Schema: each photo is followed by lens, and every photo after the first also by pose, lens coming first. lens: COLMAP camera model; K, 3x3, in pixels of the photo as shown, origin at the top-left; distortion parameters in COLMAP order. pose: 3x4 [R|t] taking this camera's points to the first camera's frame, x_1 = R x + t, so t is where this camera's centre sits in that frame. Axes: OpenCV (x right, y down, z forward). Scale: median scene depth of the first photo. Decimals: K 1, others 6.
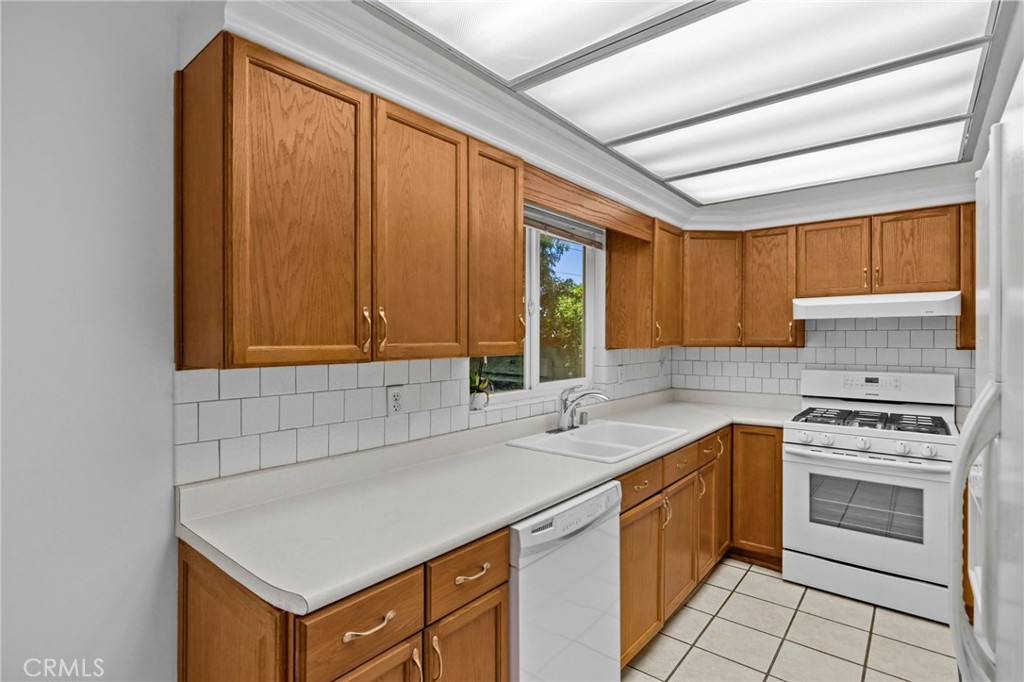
lens RADIAL K [[497.9, 0, 506.8], [0, 497.9, 340.5], [0, 0, 1]] dist [-0.021655, 0.000525]
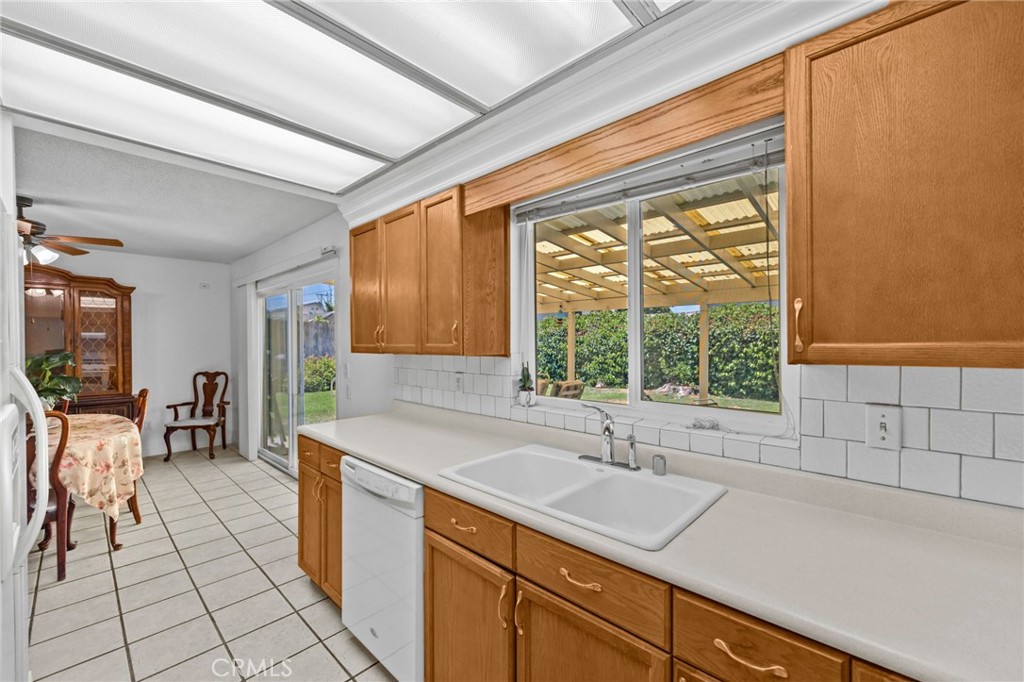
lens RADIAL K [[413.3, 0, 509.7], [0, 413.3, 345.7], [0, 0, 1]] dist [-0.009467, -0.000527]
pose [[-0.060497, 0.008910, -0.998129, 0.635964], [-0.002564, 0.999955, 0.009082, -0.001374], [0.998165, 0.003109, -0.060471, 0.769006]]
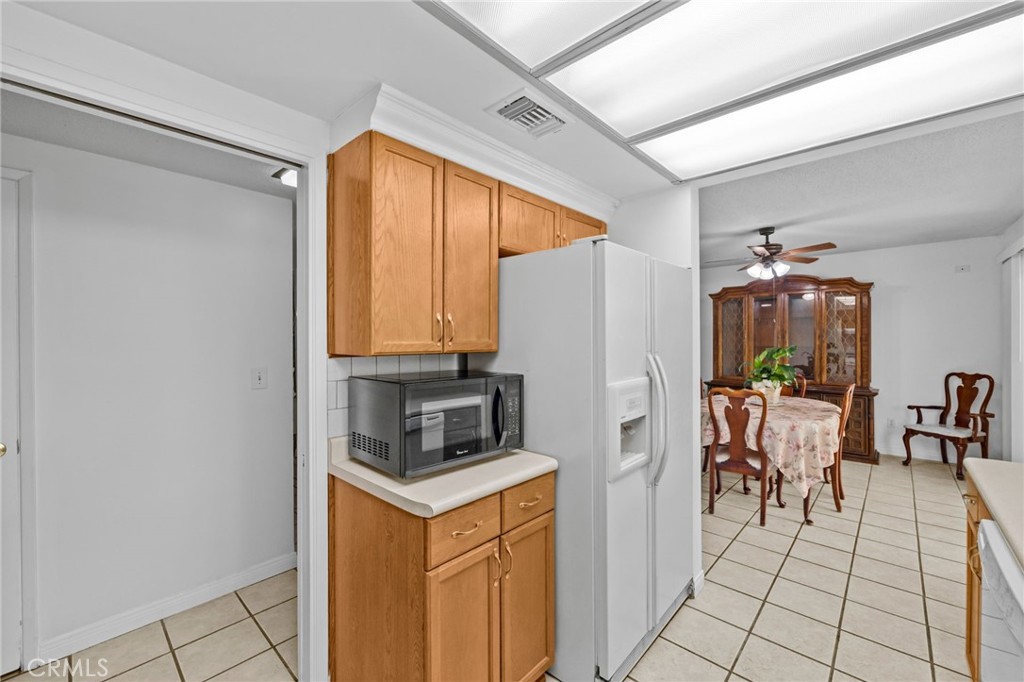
lens RADIAL K [[413.3, 0, 521.2], [0, 413.3, 339.6], [0, 0, 1]] dist [-0.009467, -0.000527]
pose [[-0.997930, 0.003237, 0.064231, 0.369575], [0.003642, 0.999974, 0.006182, -0.001782], [-0.064209, 0.006403, -0.997916, 0.931271]]
